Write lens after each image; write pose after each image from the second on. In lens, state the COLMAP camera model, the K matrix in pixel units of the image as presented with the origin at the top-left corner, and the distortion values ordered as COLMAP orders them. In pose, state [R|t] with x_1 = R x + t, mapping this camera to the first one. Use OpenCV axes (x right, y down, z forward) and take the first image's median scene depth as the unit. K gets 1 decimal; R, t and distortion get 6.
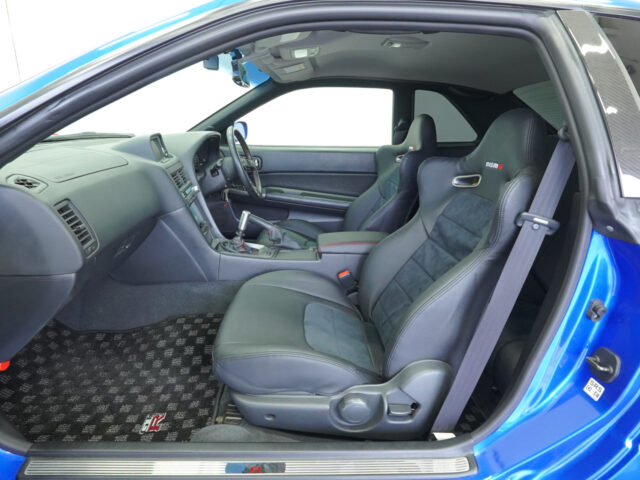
lens RADIAL K [[325.7, 0, 337.6], [0, 325.7, 231.1], [0, 0, 1]] dist [-0.020321, 0.010461]
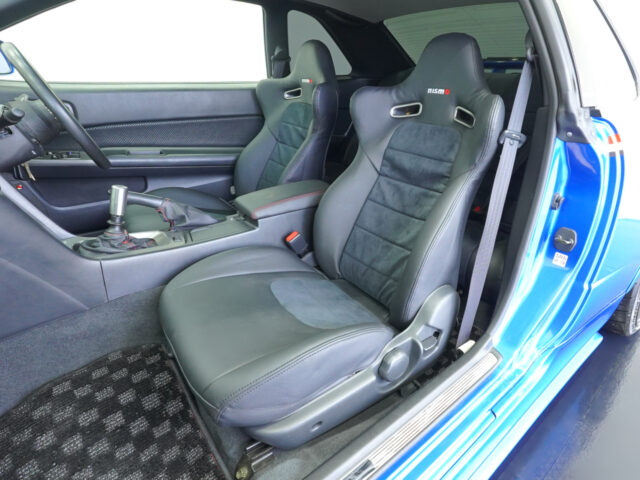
lens RADIAL K [[325.7, 0, 337.6], [0, 325.7, 231.1], [0, 0, 1]] dist [-0.020321, 0.010461]
pose [[0.788884, -0.258888, 0.557351, -0.393937], [0.176121, 0.964136, 0.198554, -0.031056], [-0.588765, -0.058475, 0.806186, 0.287591]]
